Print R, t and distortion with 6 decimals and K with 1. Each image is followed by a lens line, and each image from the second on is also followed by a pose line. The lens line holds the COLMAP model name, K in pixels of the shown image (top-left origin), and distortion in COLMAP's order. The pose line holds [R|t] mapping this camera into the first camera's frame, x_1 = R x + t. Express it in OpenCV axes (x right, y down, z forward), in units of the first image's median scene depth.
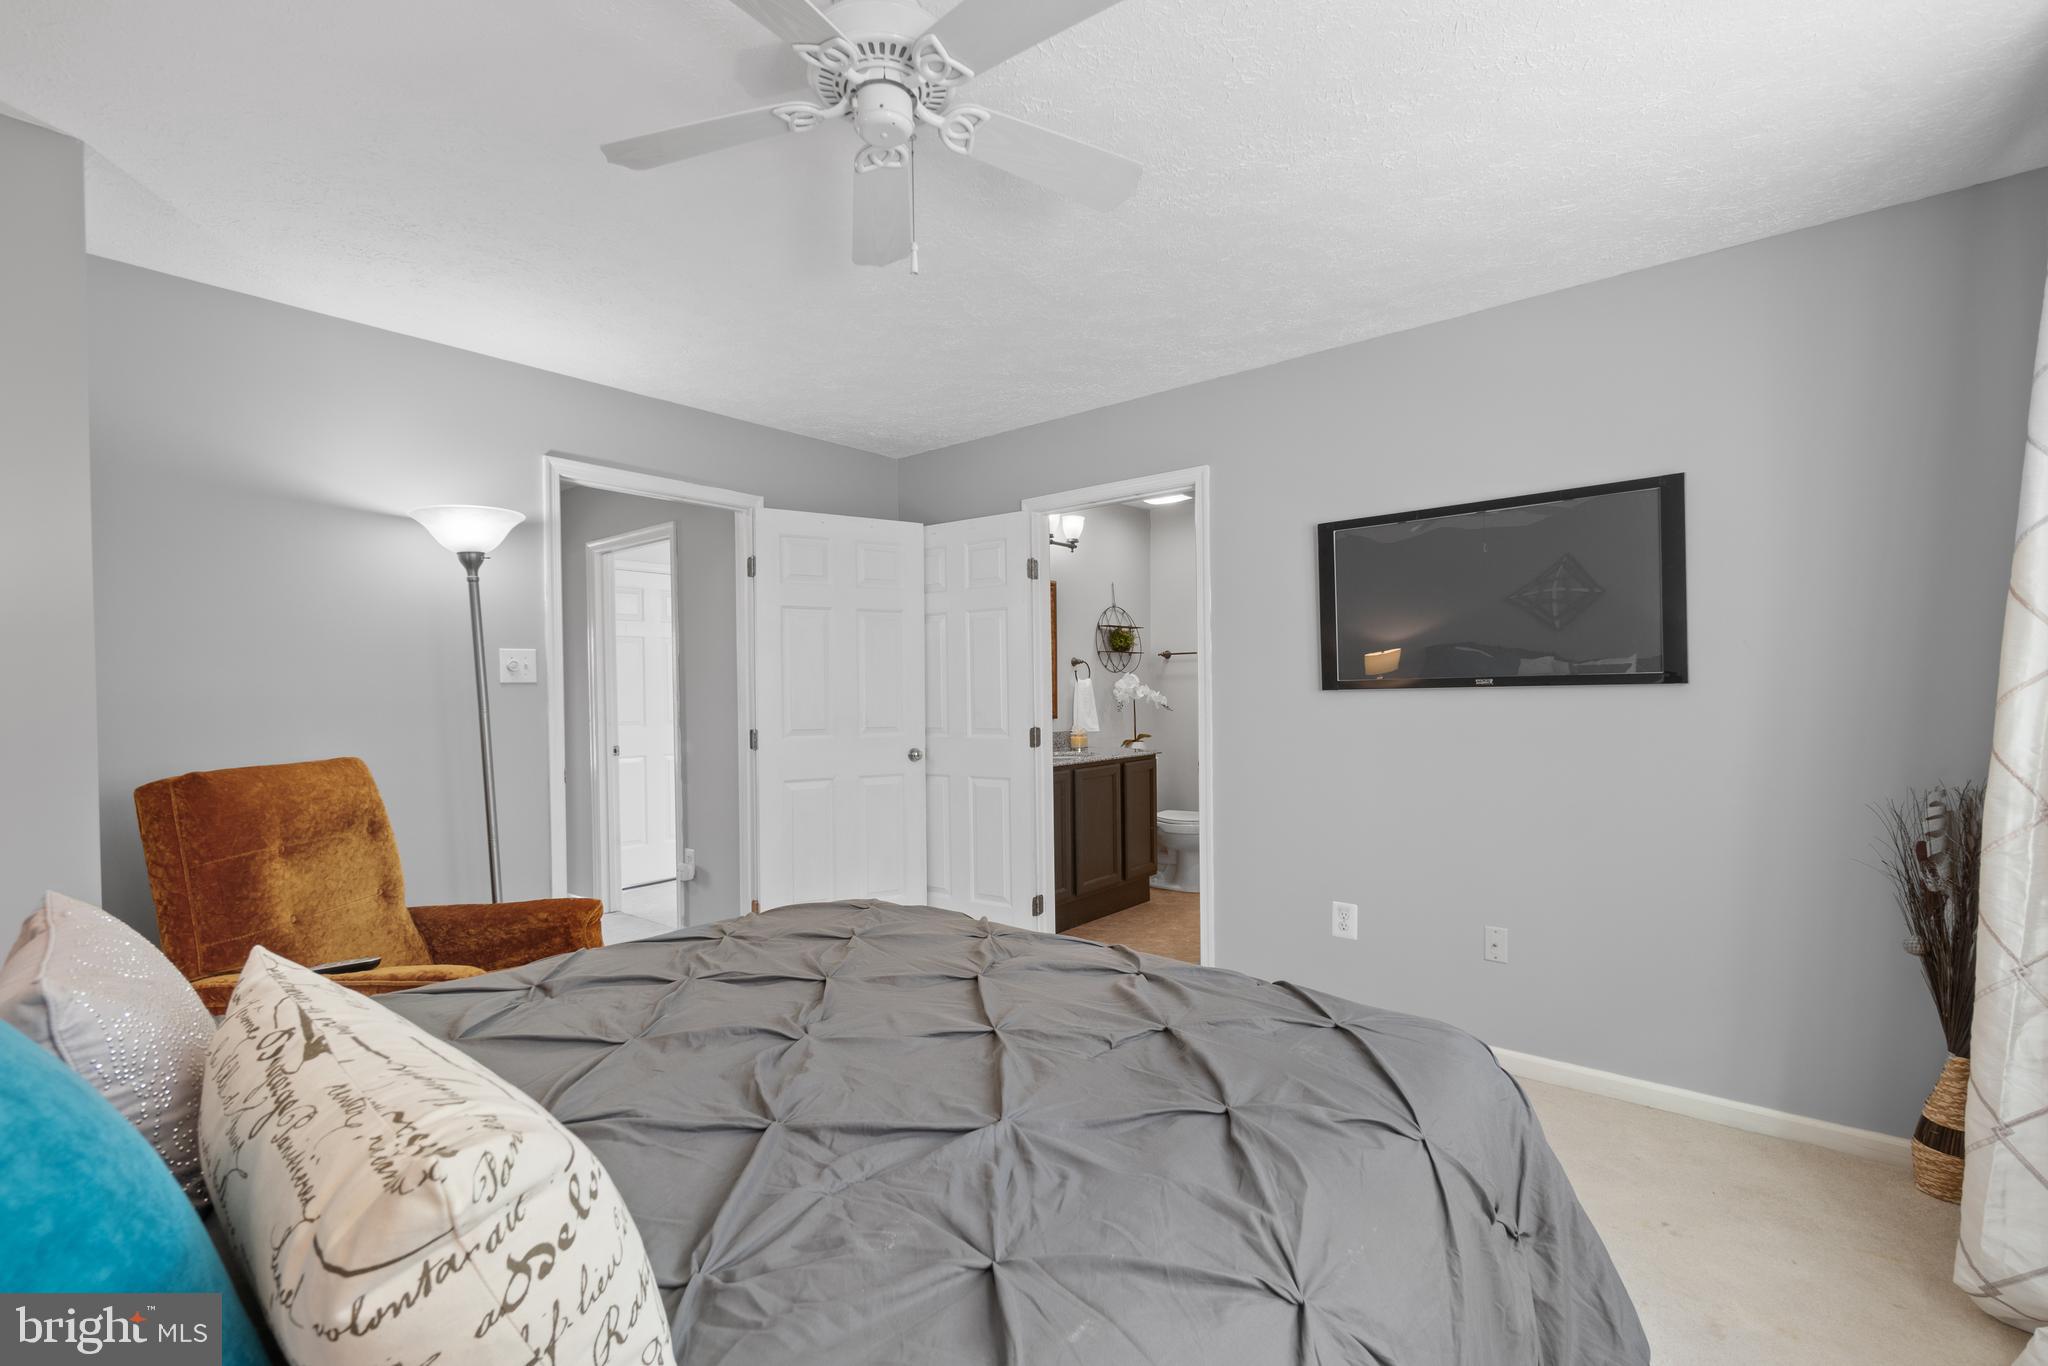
lens RADIAL K [[897.0, 0, 1024.3], [0, 897.0, 705.9], [0, 0, 1]] dist [-0.001828, 0.000015]
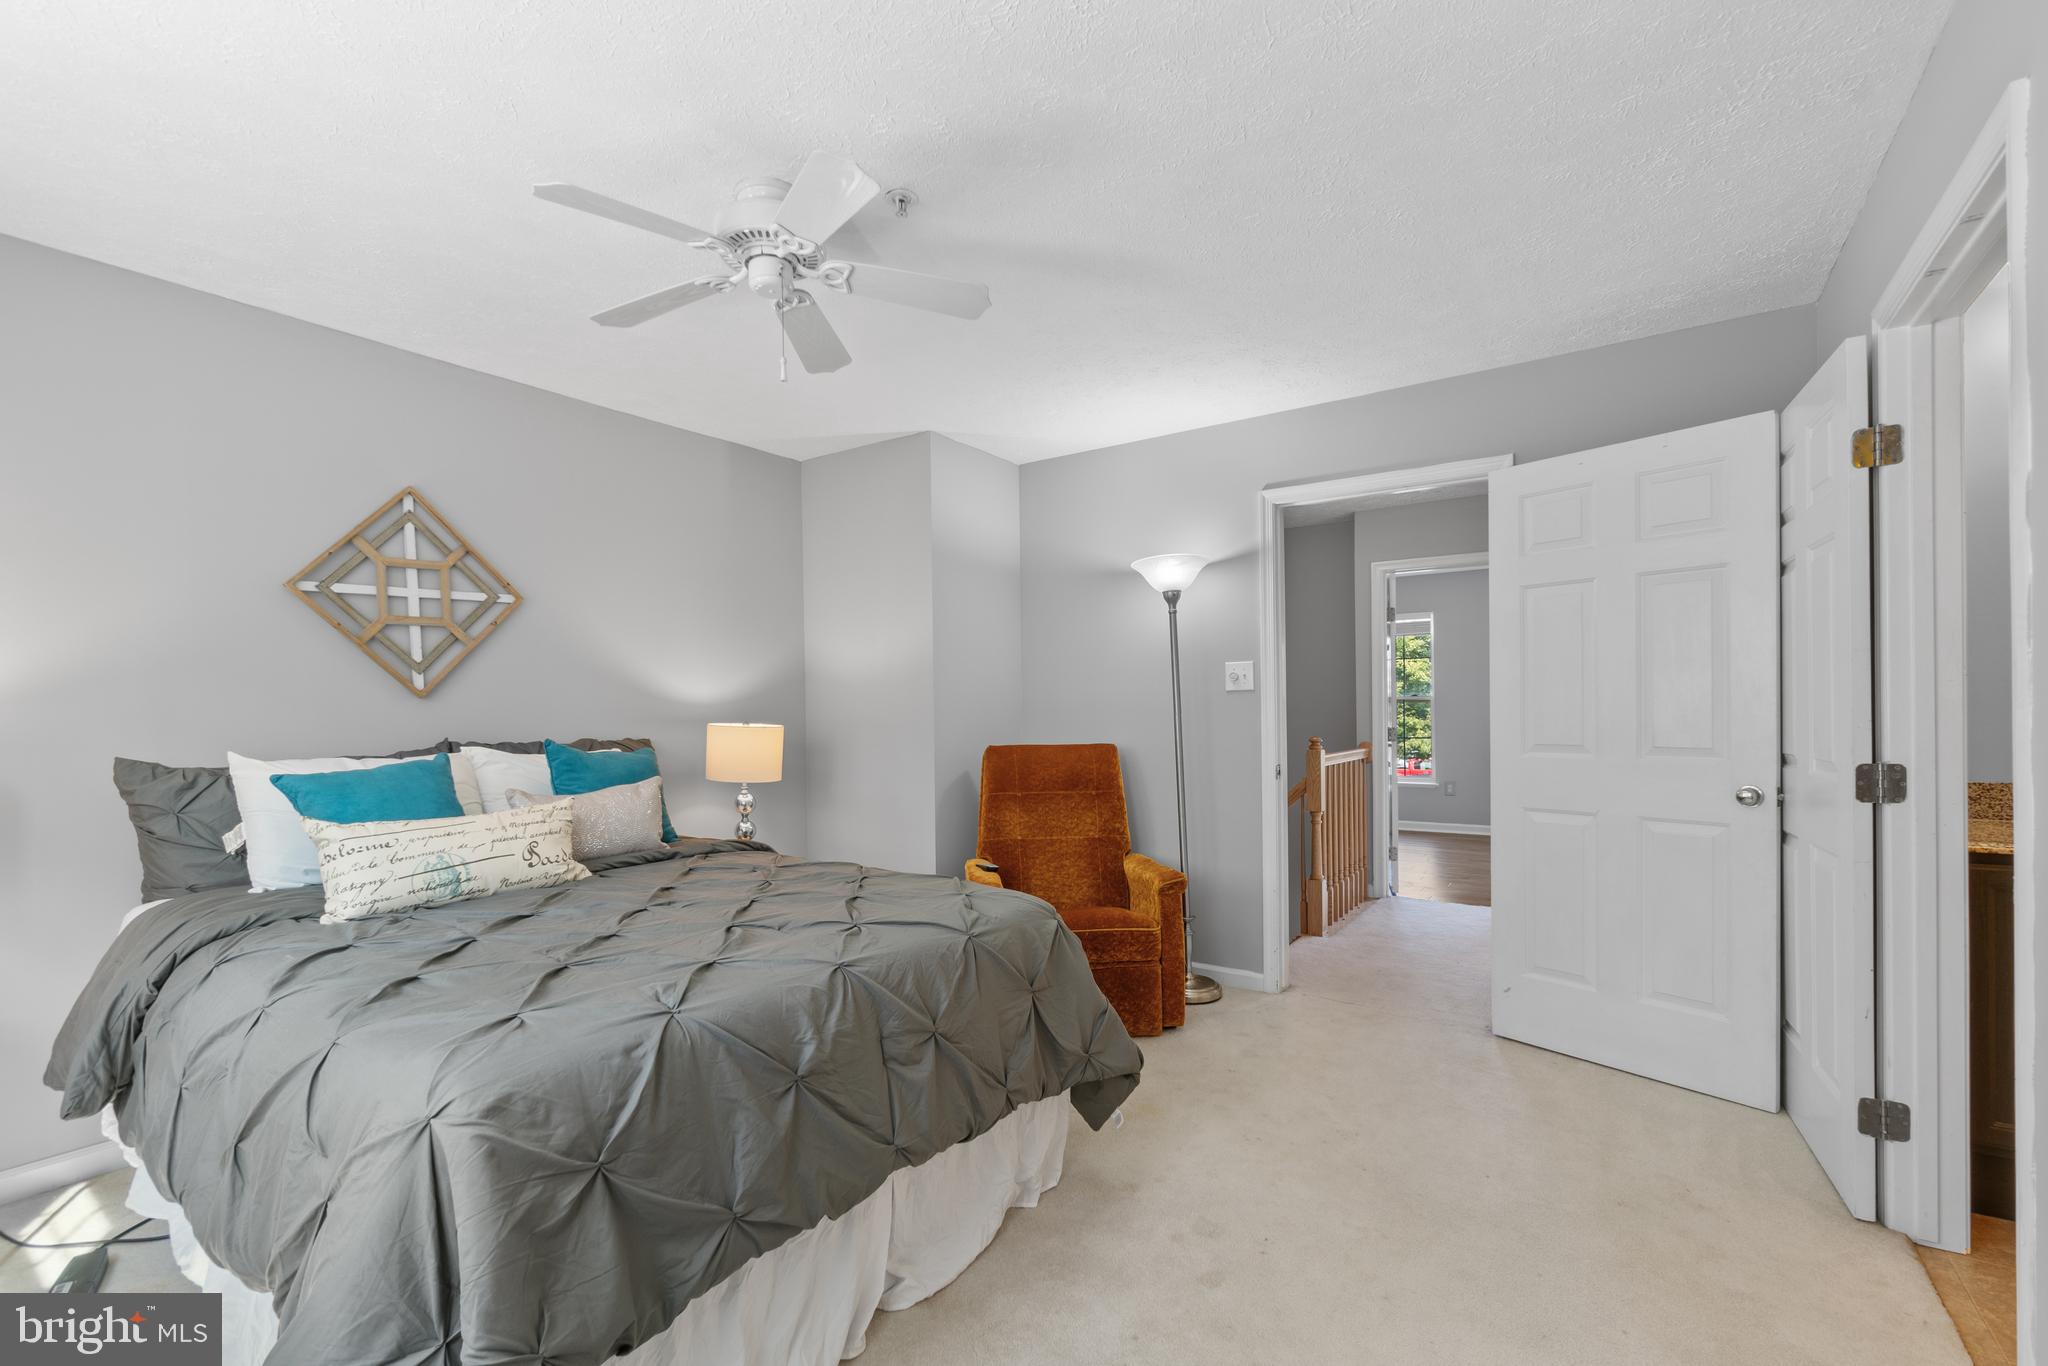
lens RADIAL K [[897.0, 0, 1024.3], [0, 897.0, 705.9], [0, 0, 1]] dist [-0.001828, 0.000015]
pose [[0.112626, 0.012644, -0.993557, 0.433966], [0.003349, 0.999909, 0.013104, -0.016929], [0.993632, -0.004803, 0.112574, 0.441667]]
